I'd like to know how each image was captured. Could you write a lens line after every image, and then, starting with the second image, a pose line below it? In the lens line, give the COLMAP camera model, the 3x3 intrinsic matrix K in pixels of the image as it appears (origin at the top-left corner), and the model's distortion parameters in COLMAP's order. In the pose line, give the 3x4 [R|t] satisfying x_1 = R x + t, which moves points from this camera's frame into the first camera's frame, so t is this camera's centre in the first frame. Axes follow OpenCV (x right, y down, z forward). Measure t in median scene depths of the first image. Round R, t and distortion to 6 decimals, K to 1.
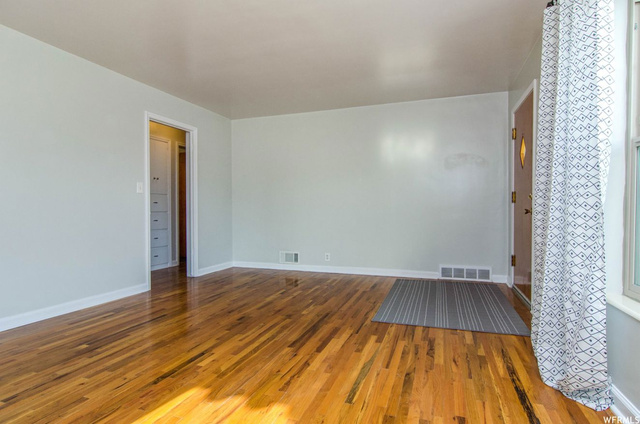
lens RADIAL K [[348.7, 0, 323.2], [0, 348.7, 212.0], [0, 0, 1]] dist [-0.003955, 0.001464]
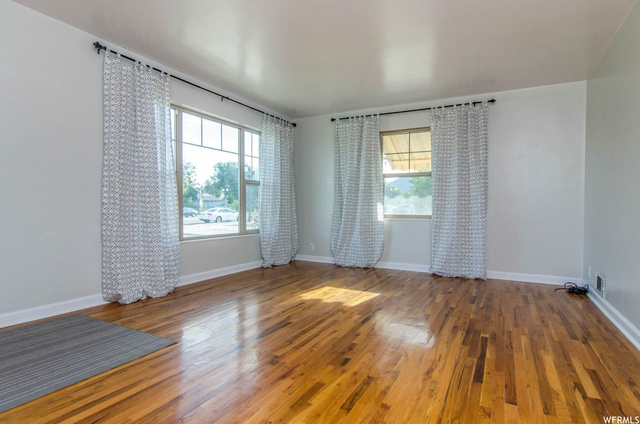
lens RADIAL K [[348.7, 0, 321.7], [0, 348.7, 212.1], [0, 0, 1]] dist [-0.003955, 0.001464]
pose [[-0.988529, -0.005370, 0.150933, -0.326972], [-0.002499, 0.999812, 0.019210, 0.003075], [-0.151008, 0.018612, -0.988357, 1.874771]]
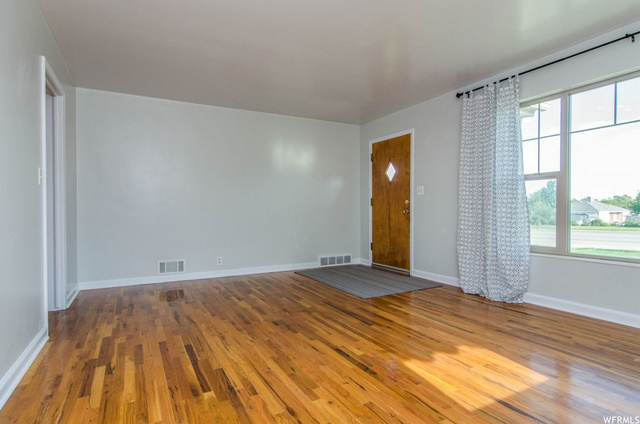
lens RADIAL K [[348.7, 0, 329.6], [0, 348.7, 211.5], [0, 0, 1]] dist [-0.003955, 0.001464]
pose [[0.659709, -0.002595, 0.751517, -0.966299], [0.008197, 0.999959, -0.003743, 0.001202], [-0.751476, 0.008630, 0.659703, 0.281267]]
